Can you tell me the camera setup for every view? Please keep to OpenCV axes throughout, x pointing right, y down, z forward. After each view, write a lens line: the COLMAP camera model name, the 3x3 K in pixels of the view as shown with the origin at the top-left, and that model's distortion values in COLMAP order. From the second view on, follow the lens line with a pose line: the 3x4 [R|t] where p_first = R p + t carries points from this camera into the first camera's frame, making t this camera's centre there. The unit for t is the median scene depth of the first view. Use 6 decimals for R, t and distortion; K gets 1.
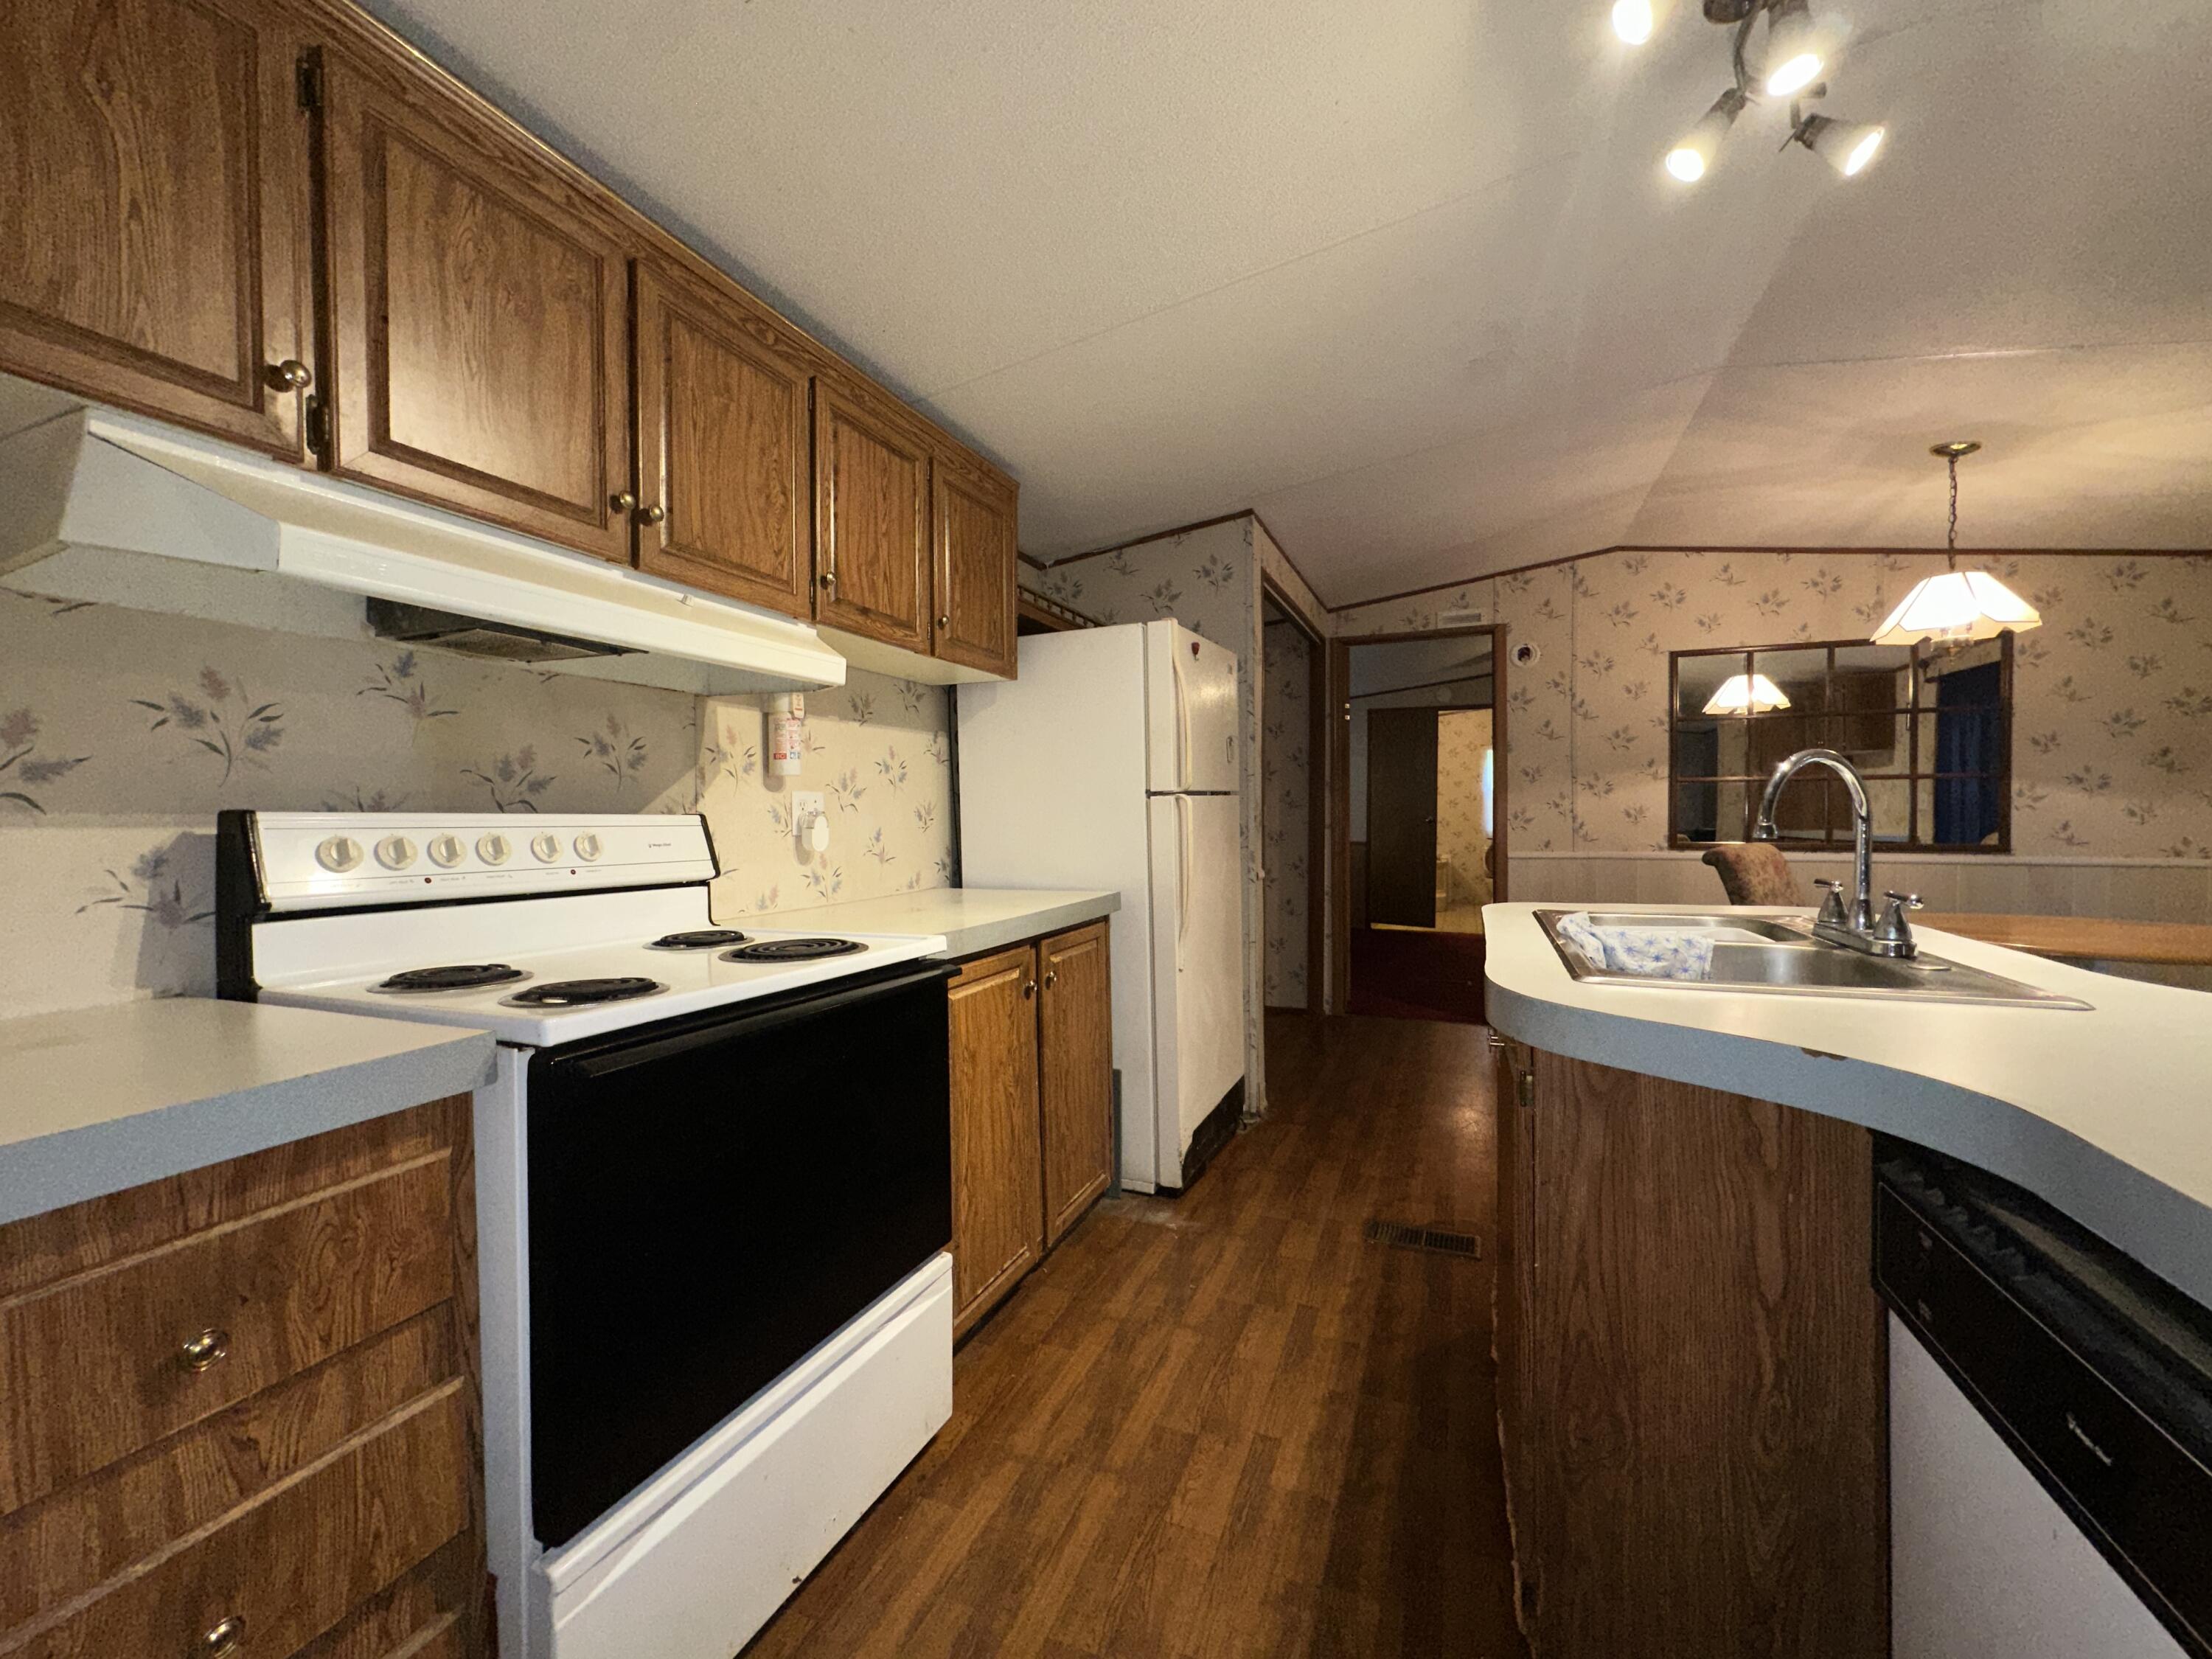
lens RADIAL K [[881.3, 0, 1106.0], [0, 881.3, 829.5], [0, 0, 1]] dist [-0.002057, 0.000219]
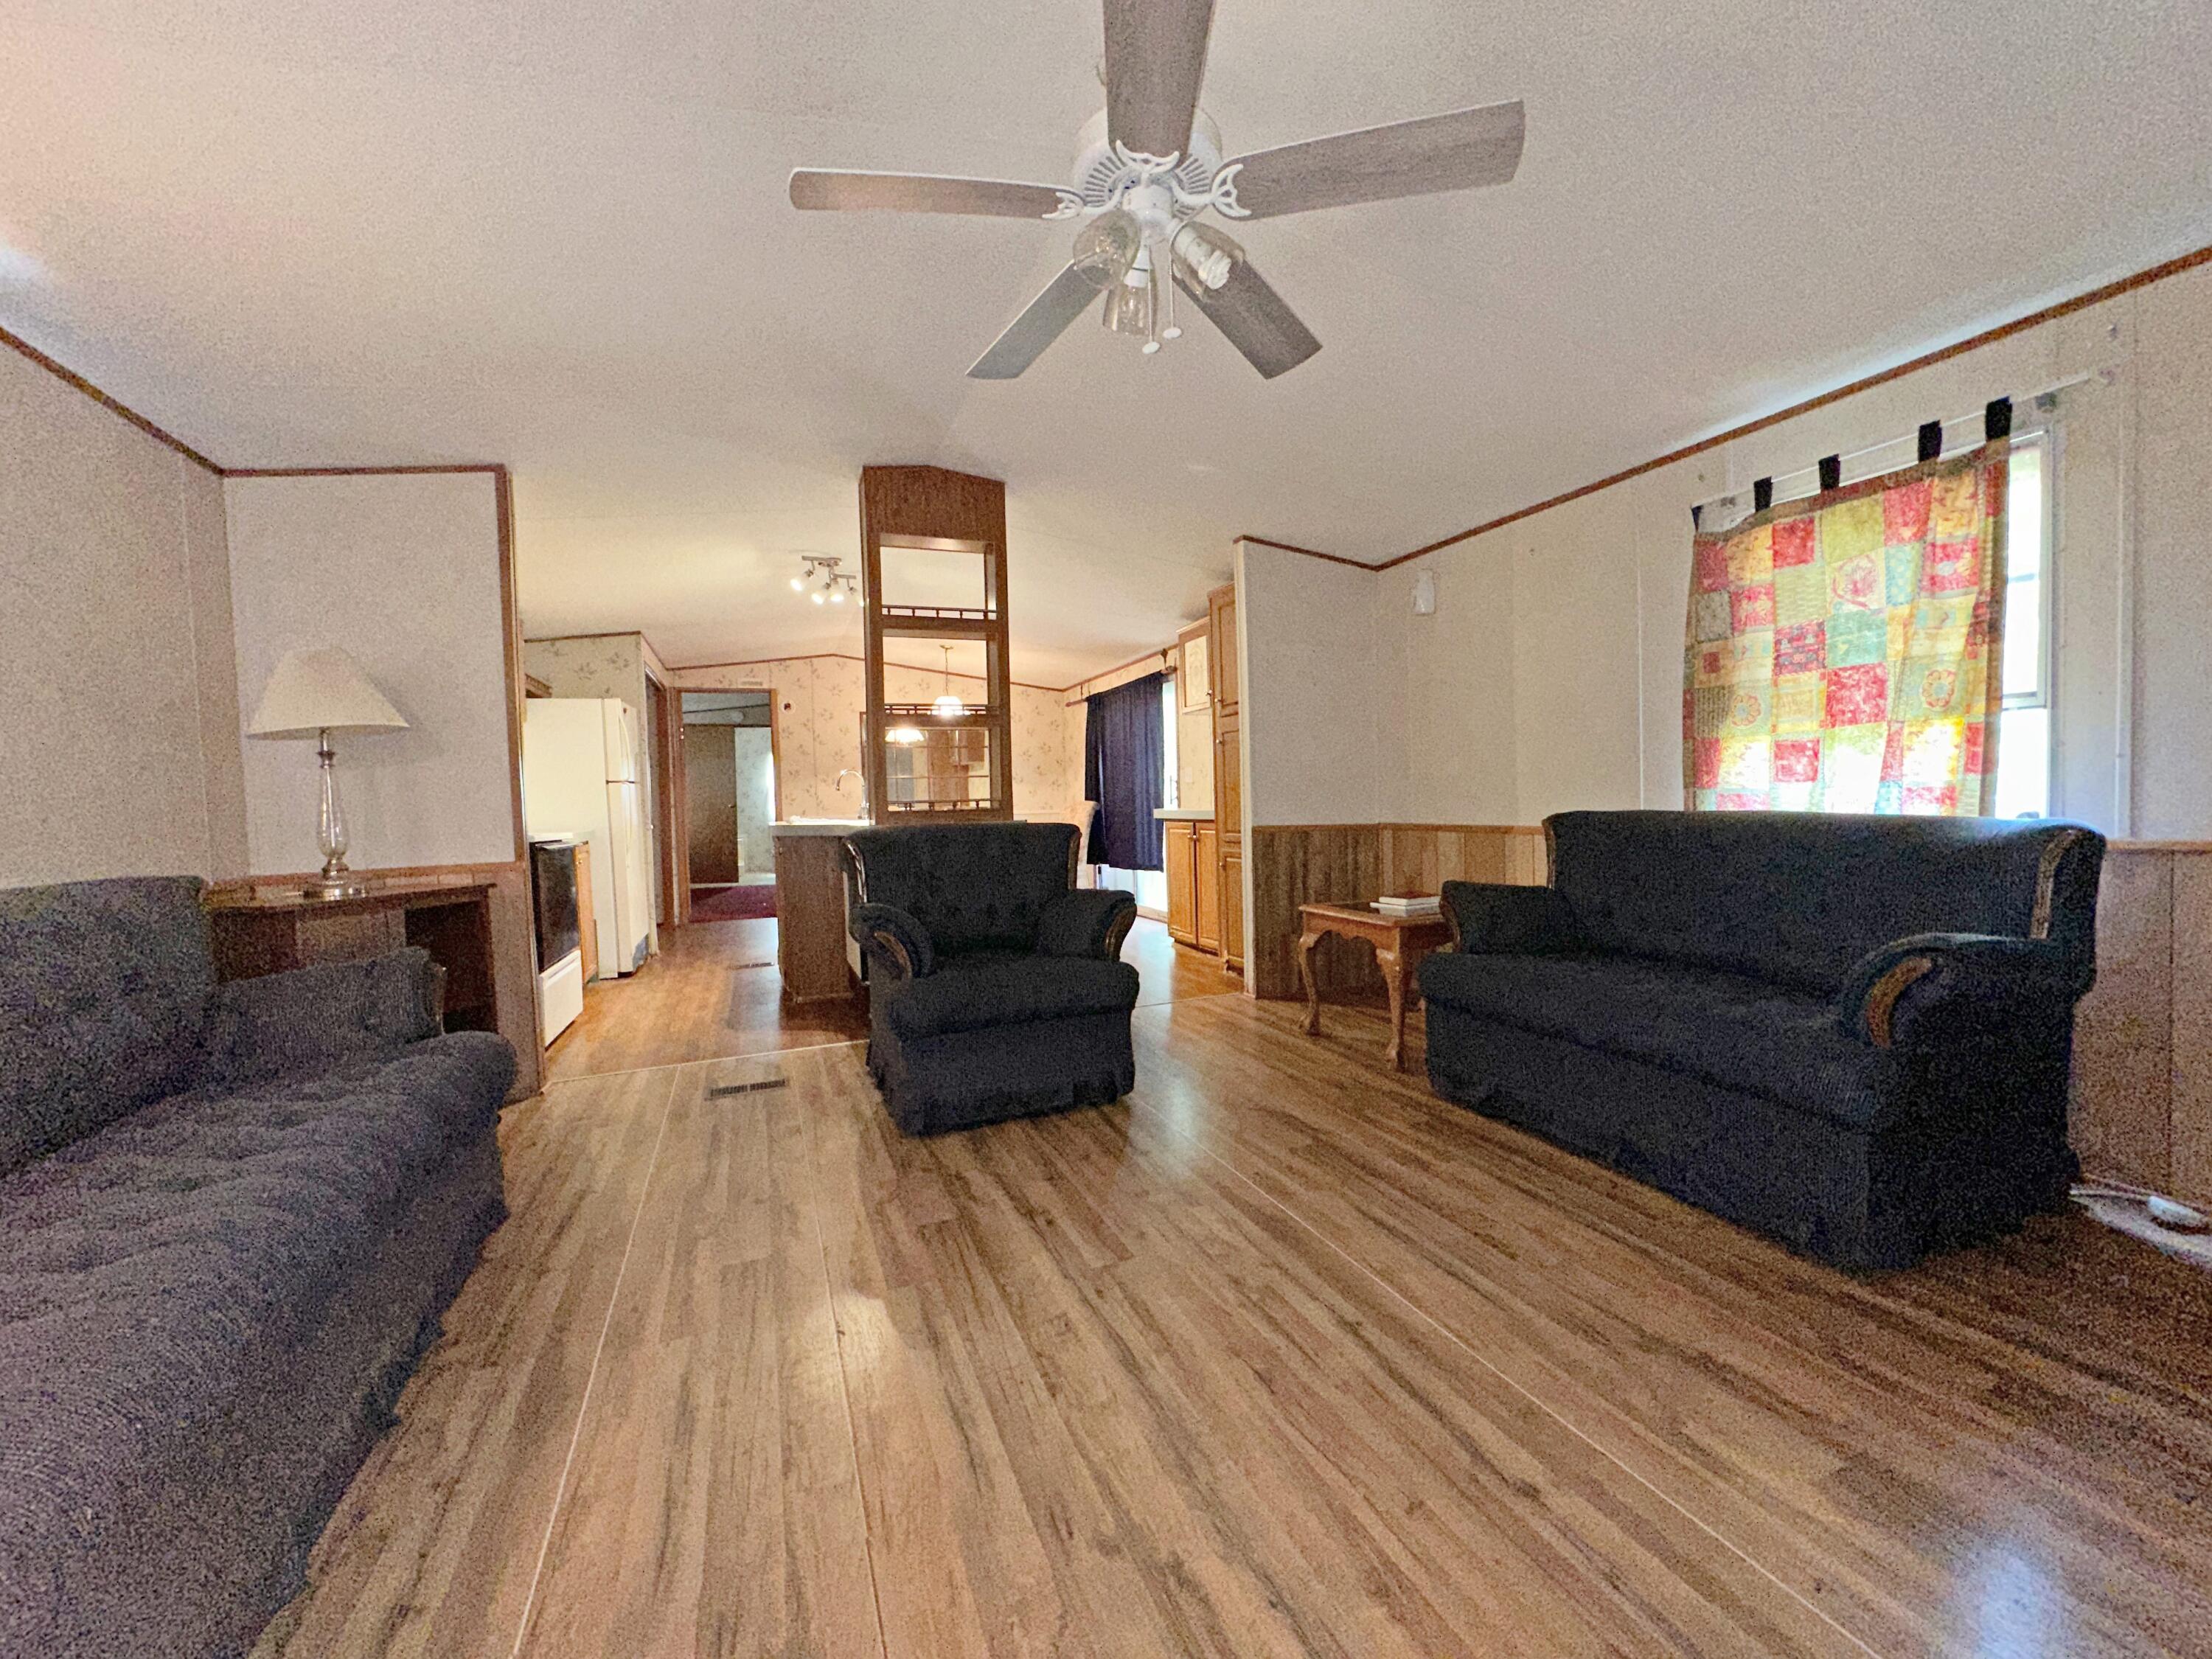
lens RADIAL K [[881.3, 0, 1106.0], [0, 881.3, 829.5], [0, 0, 1]] dist [-0.002057, 0.000219]
pose [[0.718118, -0.035761, 0.695002, -0.395943], [0.034949, 0.999272, 0.015306, 0.056964], [-0.695043, 0.013298, 0.718845, -0.927259]]
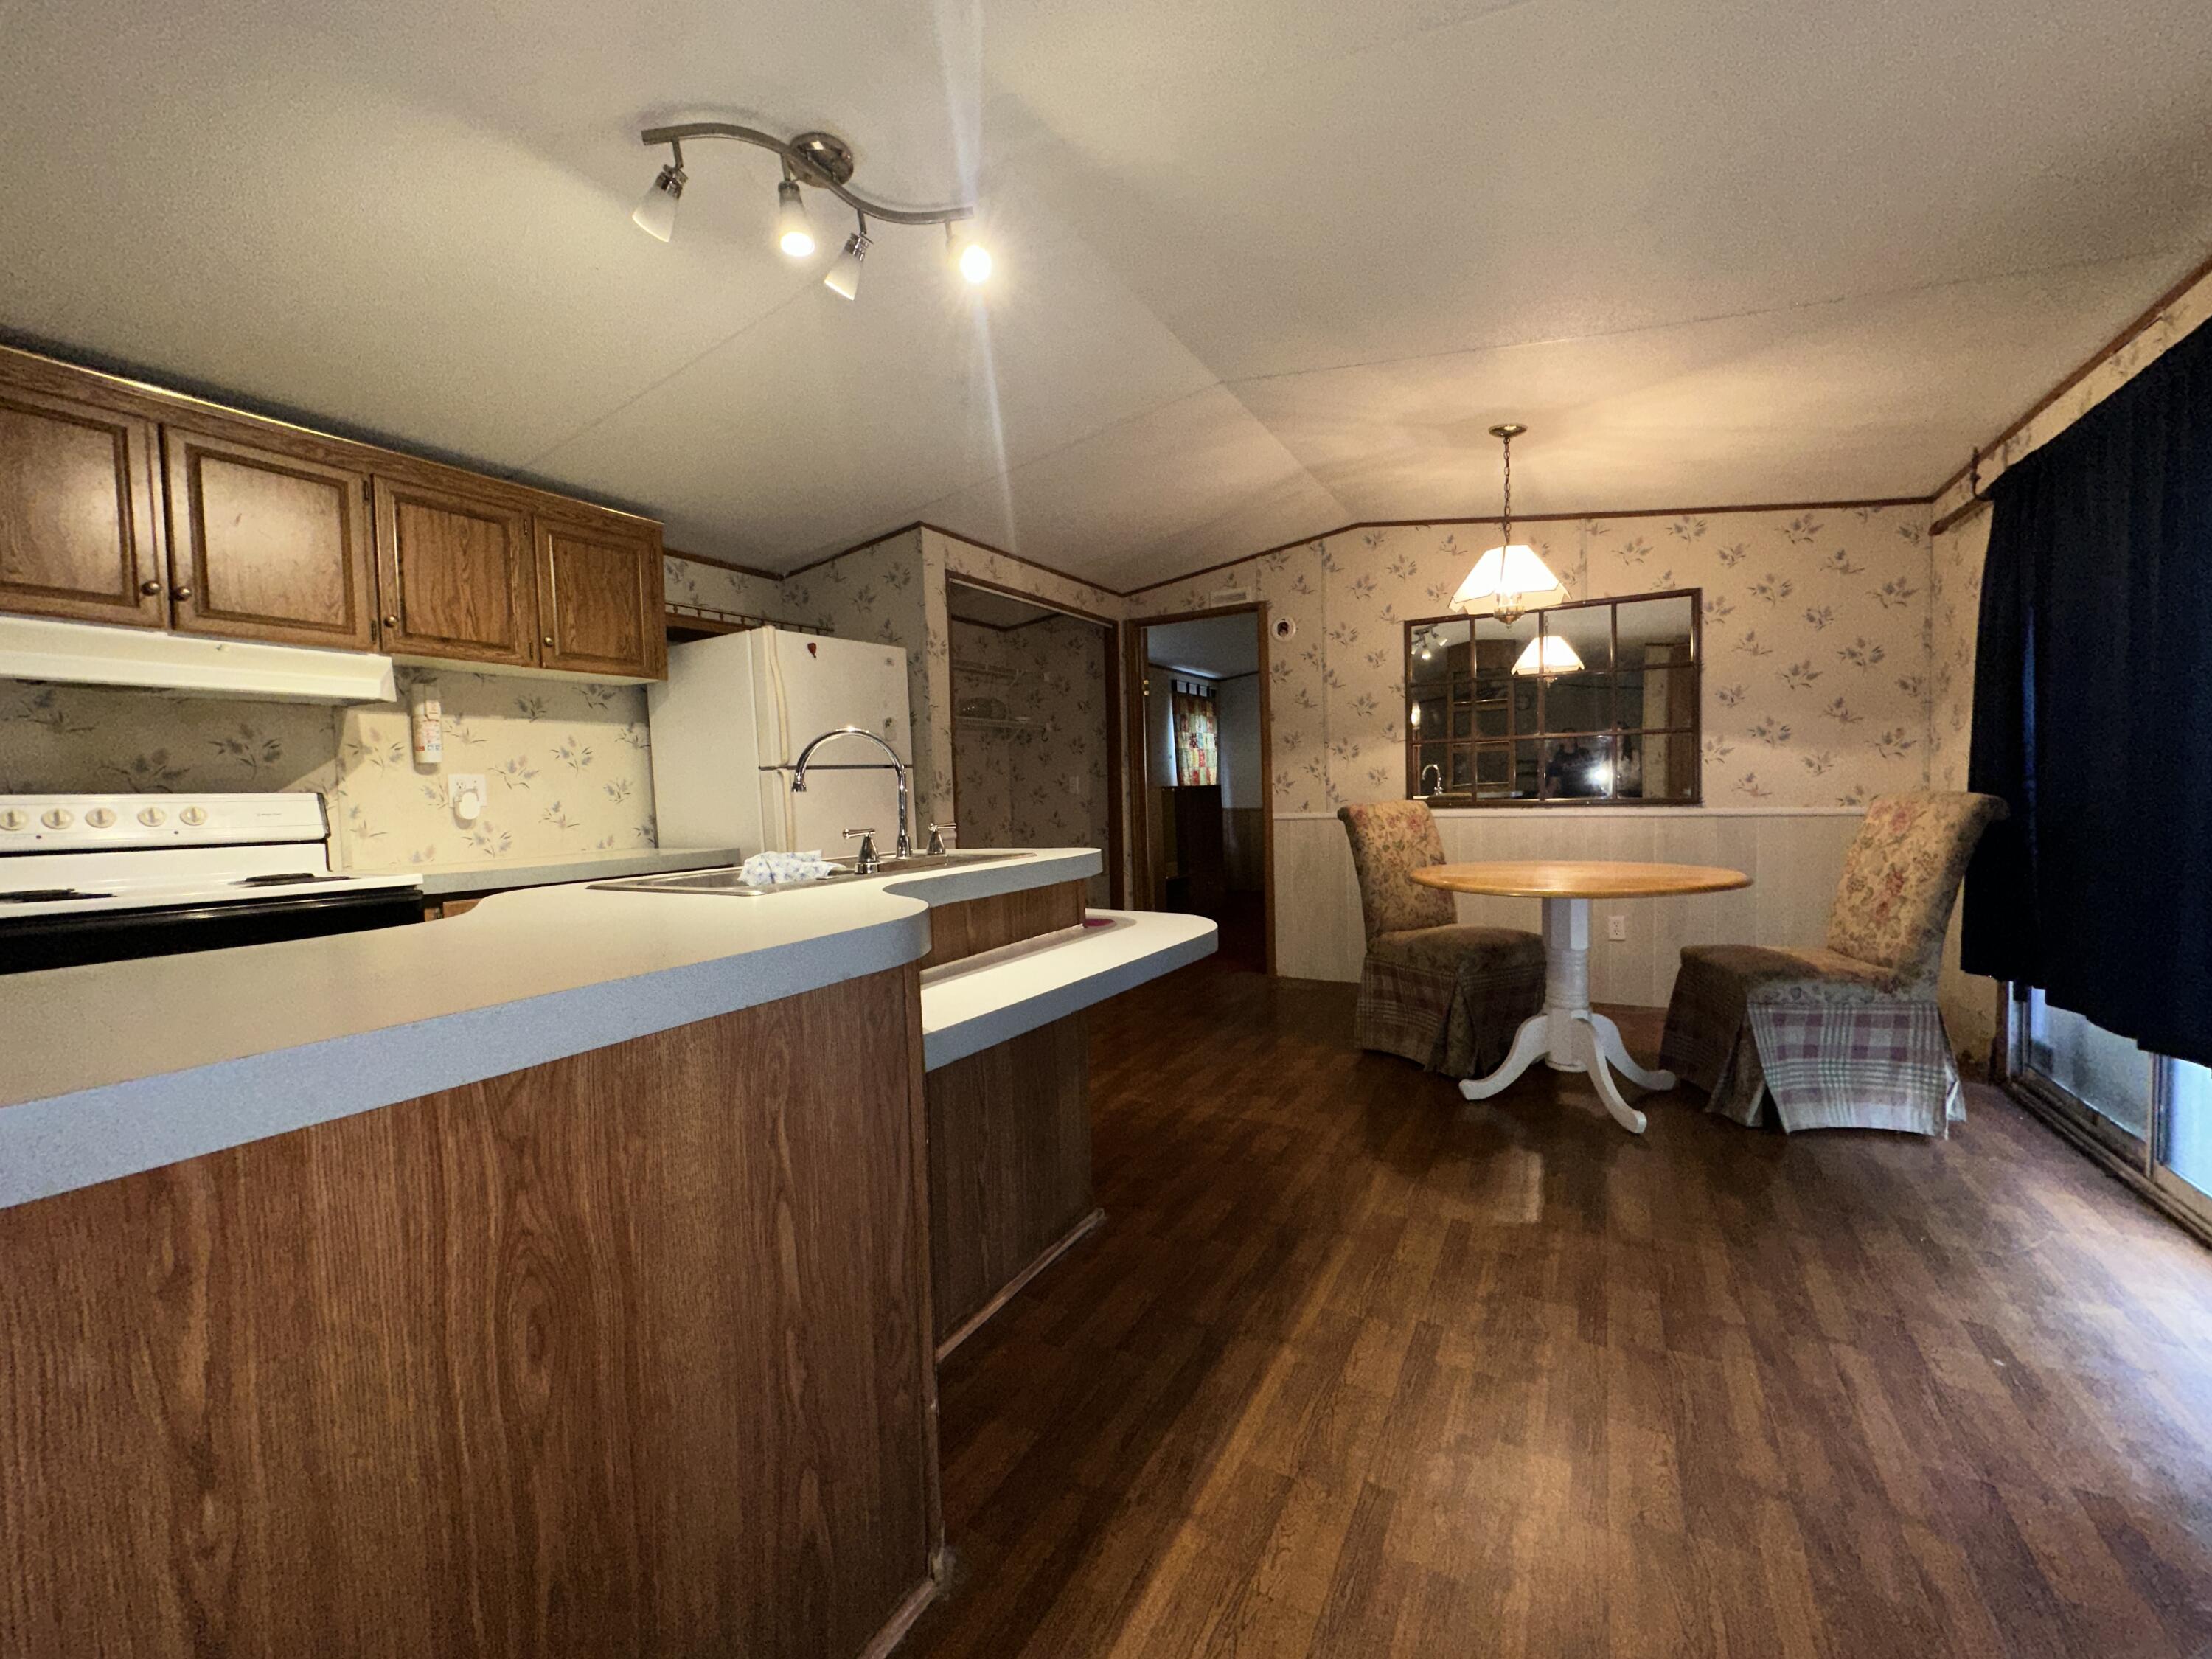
lens RADIAL K [[881.3, 0, 1106.0], [0, 881.3, 829.5], [0, 0, 1]] dist [-0.002057, 0.000219]
pose [[0.991695, -0.015952, -0.127617, 0.496794], [0.019617, 0.999429, 0.027517, 0.014249], [0.127105, -0.029792, 0.991442, -0.121581]]
